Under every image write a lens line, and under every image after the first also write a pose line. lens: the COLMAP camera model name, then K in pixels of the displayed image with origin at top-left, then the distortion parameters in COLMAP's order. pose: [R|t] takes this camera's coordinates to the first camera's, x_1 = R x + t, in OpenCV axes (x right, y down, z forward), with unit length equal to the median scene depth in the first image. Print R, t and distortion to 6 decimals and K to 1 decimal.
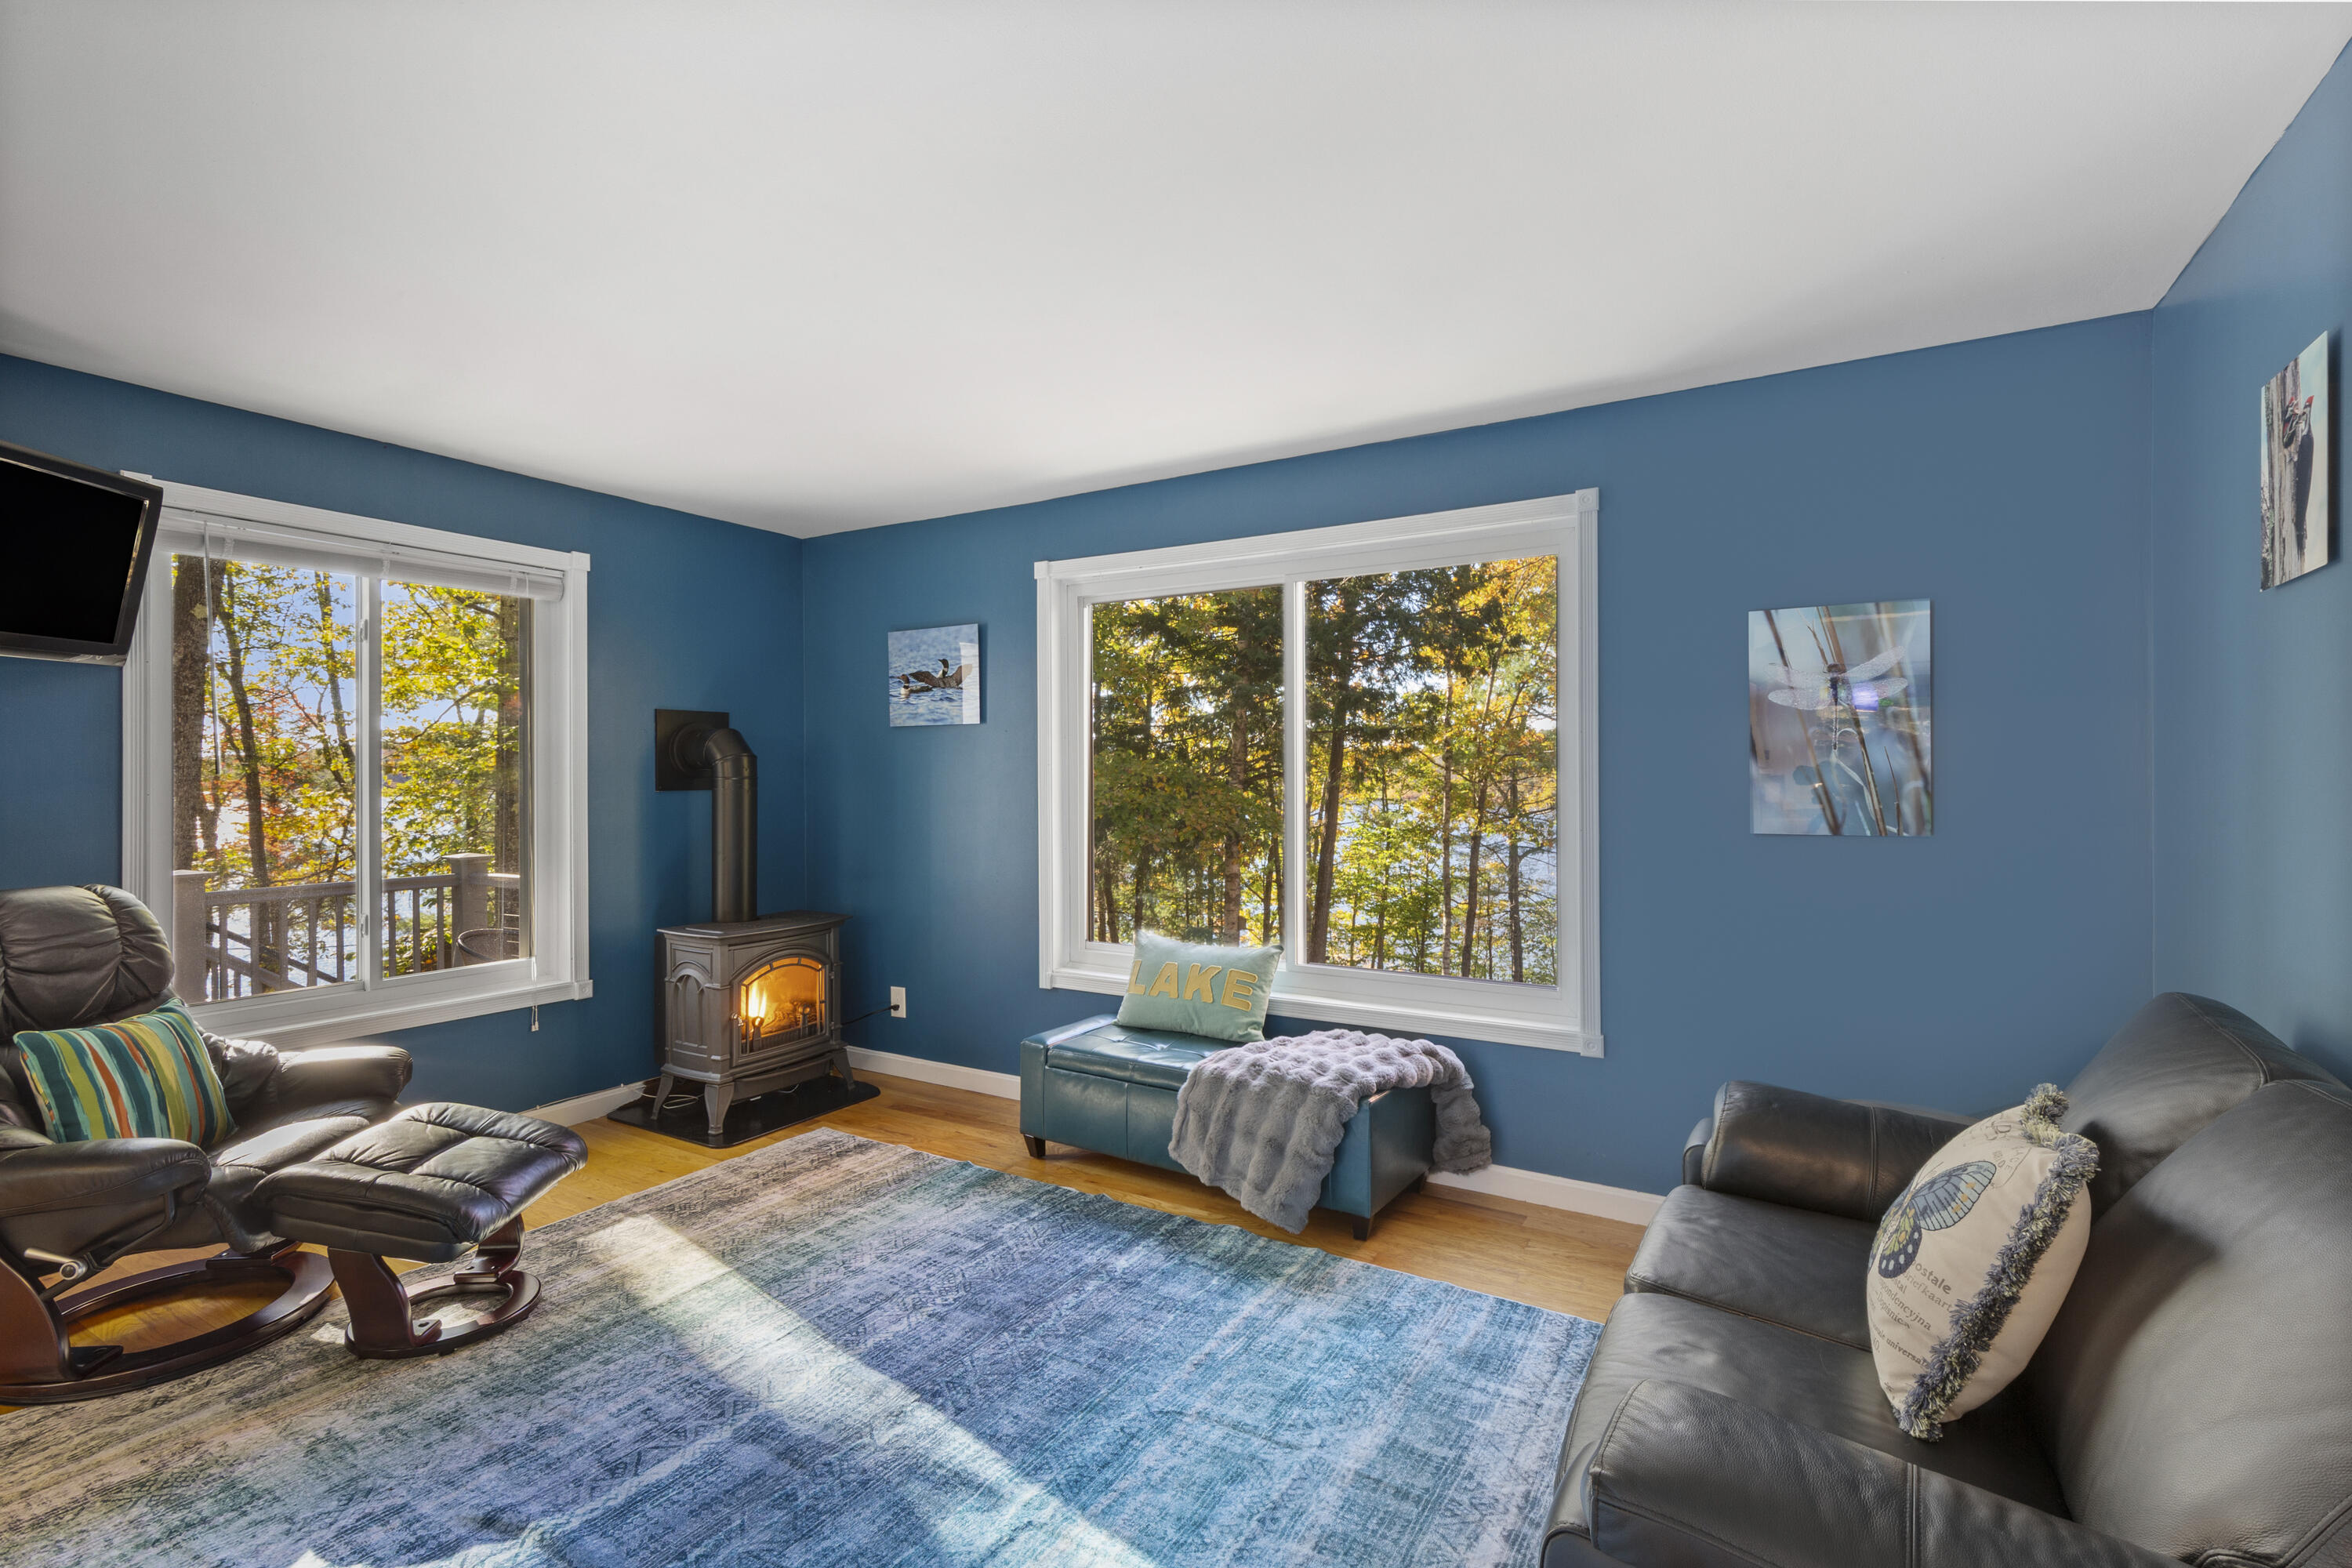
lens RADIAL K [[1054.3, 0, 1166.8], [0, 1054.3, 776.2], [0, 0, 1]] dist [0.017645, -0.001348]
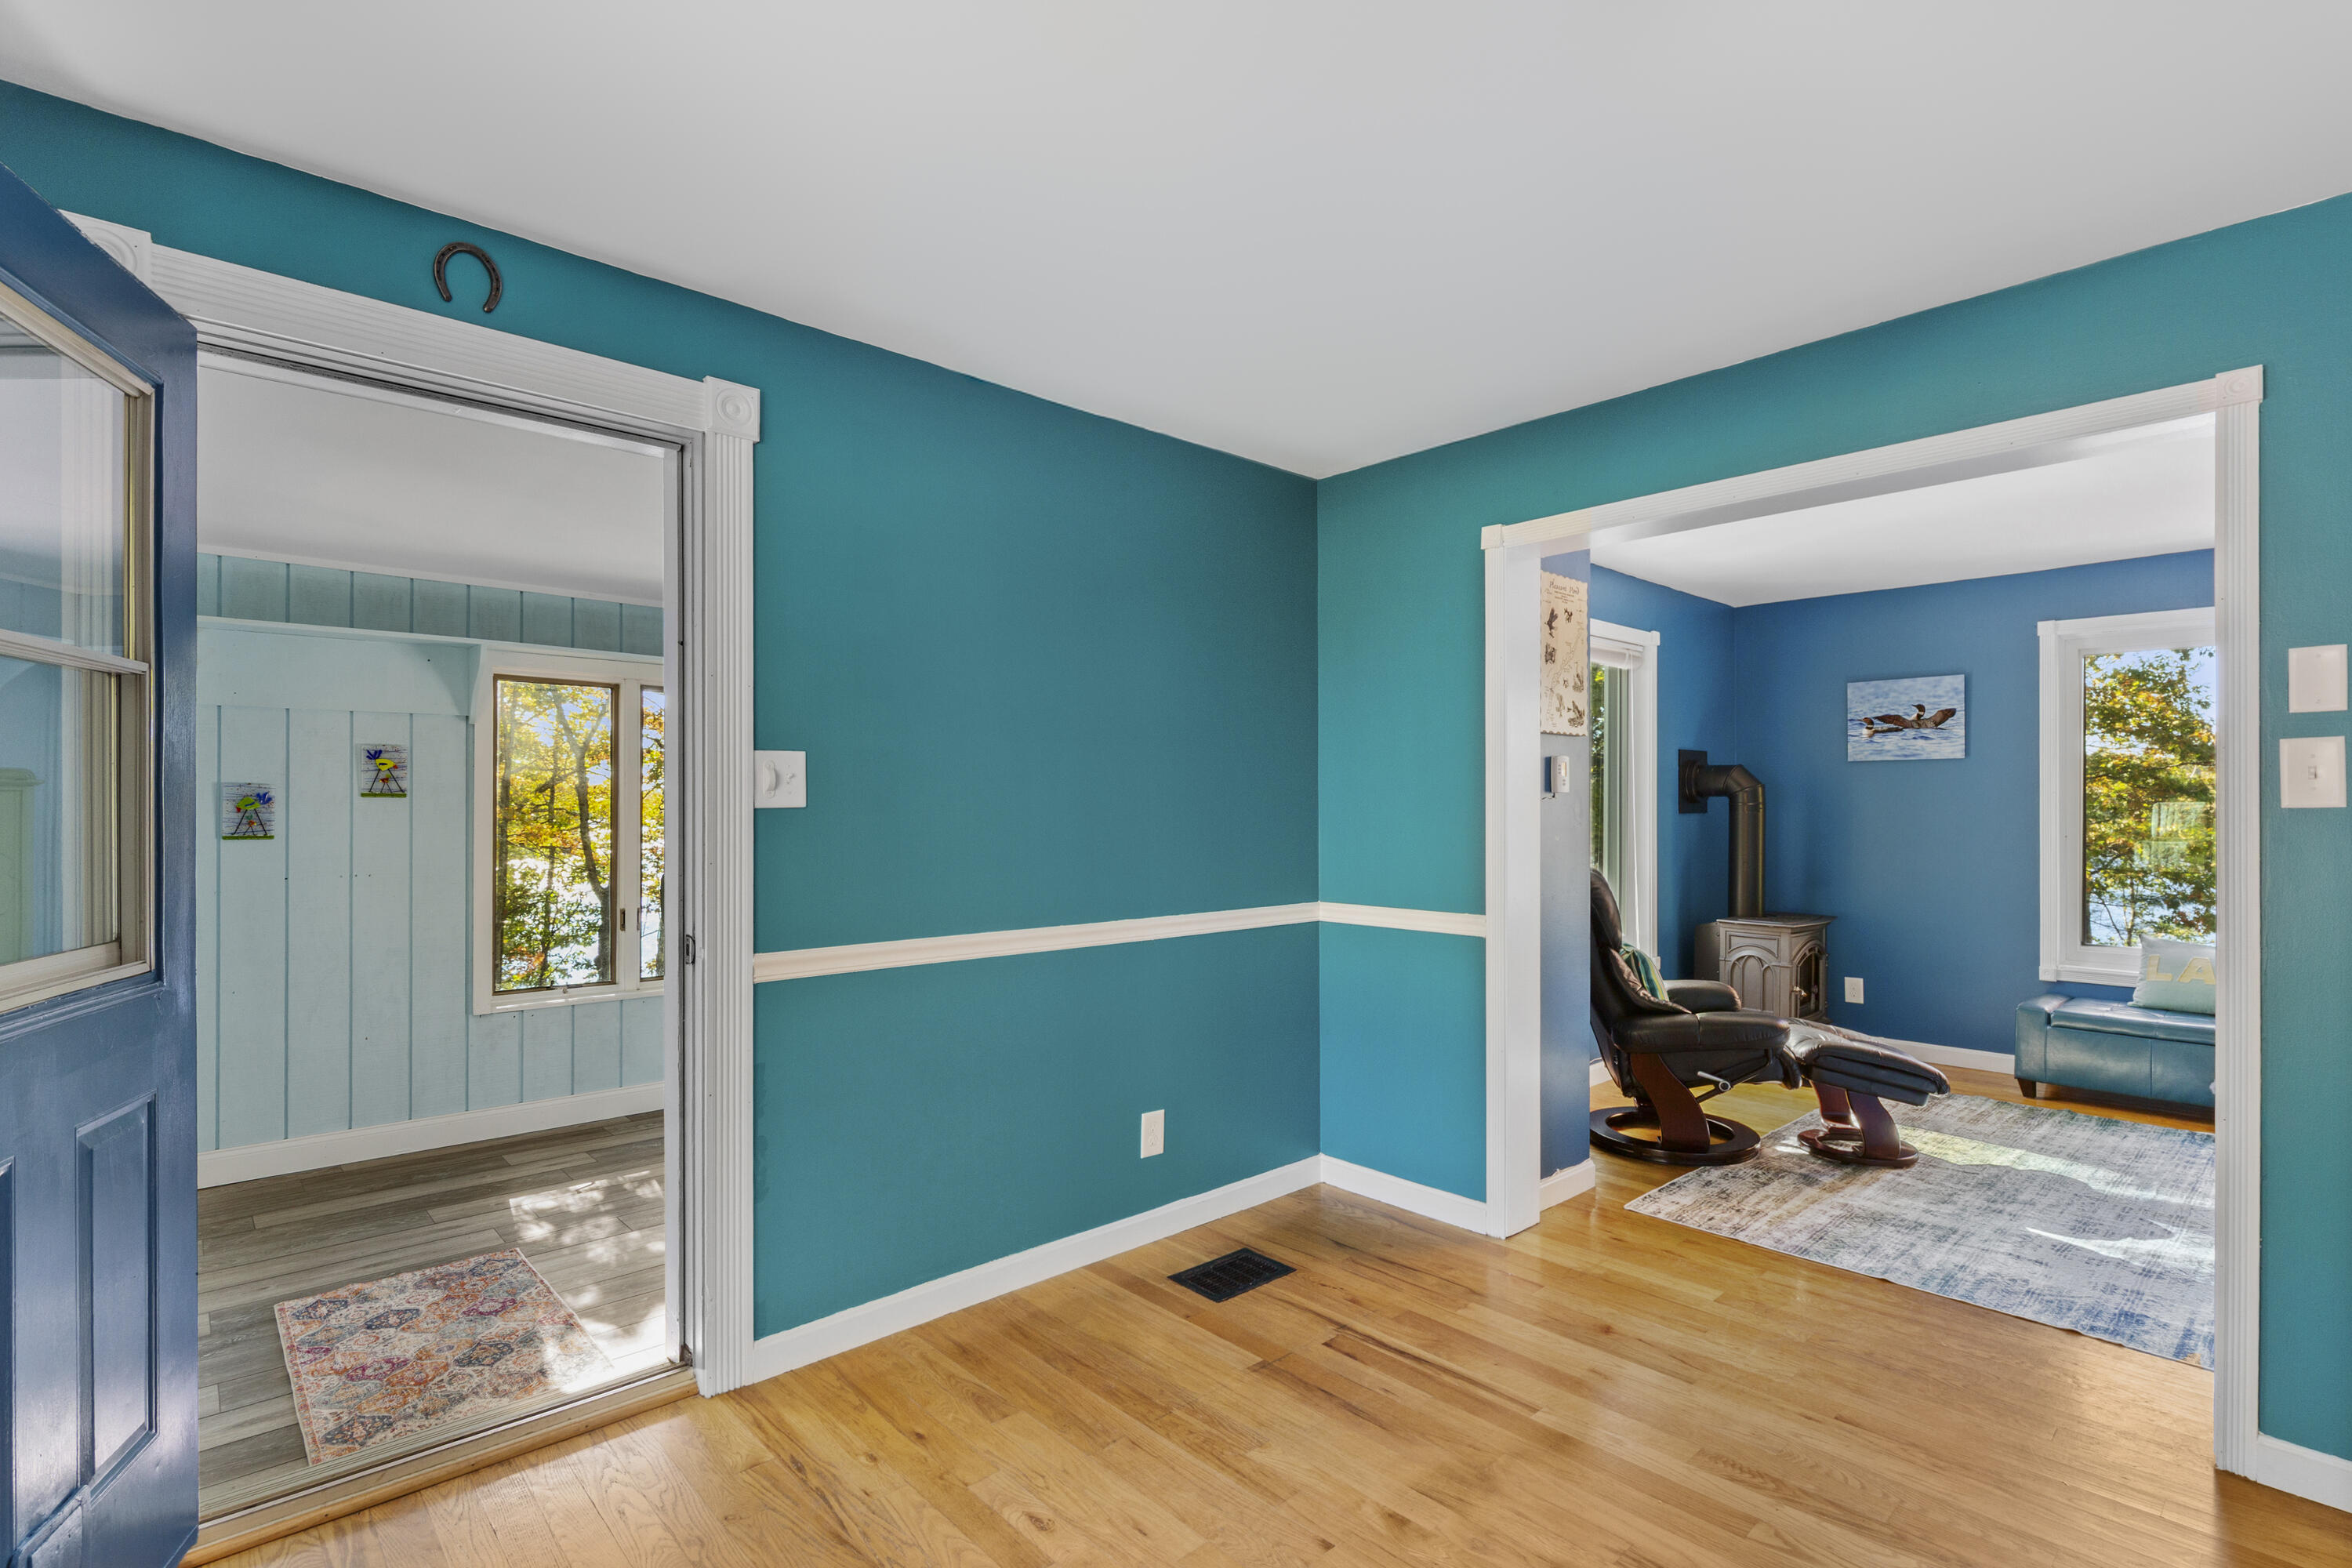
lens RADIAL K [[1107.2, 0, 1186.8], [0, 1107.2, 802.6], [0, 0, 1]] dist [-0.000304, -0.002342]
pose [[0.962698, 0.003017, -0.270562, -0.940831], [-0.004191, 0.999984, -0.003760, 0.011689], [0.270547, 0.004753, 0.962695, -0.601341]]
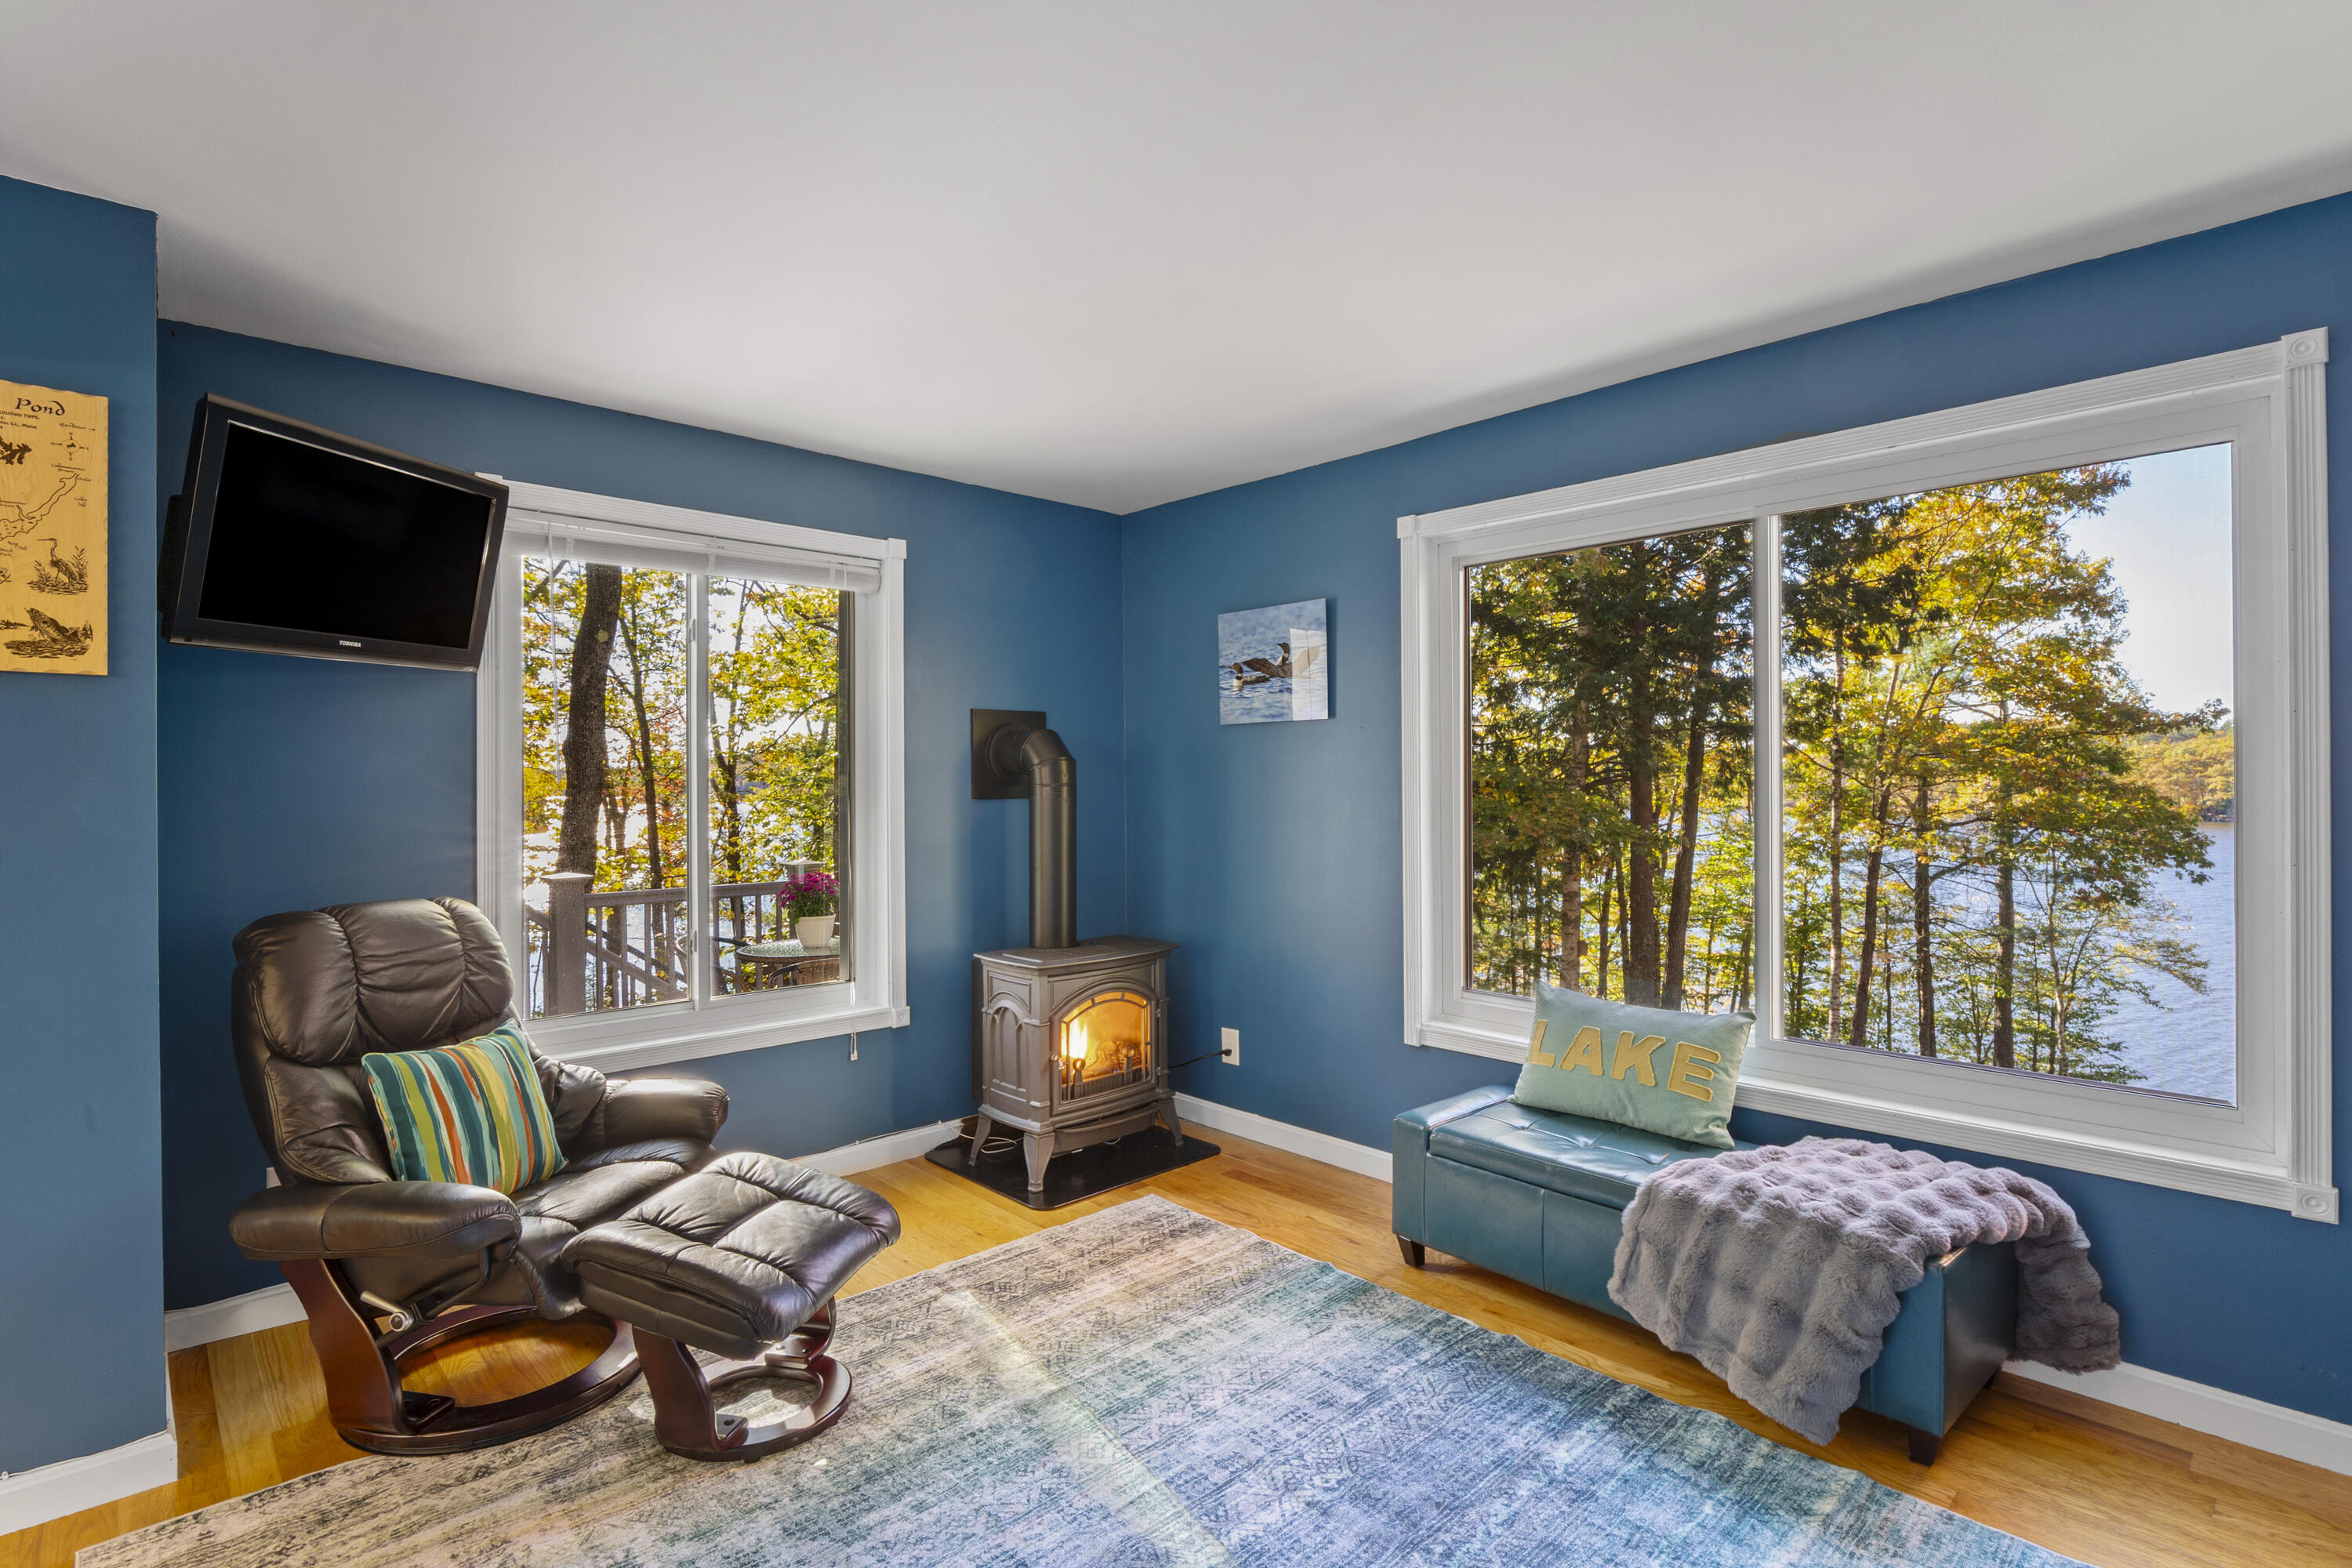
lens RADIAL K [[1107.2, 0, 1177.4], [0, 1107.2, 784.4], [0, 0, 1]] dist [-0.000304, -0.002342]
pose [[0.964374, -0.001977, -0.264536, -0.085458], [0.002624, 0.999994, 0.002092, -0.000775], [0.264531, -0.002712, 0.964373, 0.182035]]
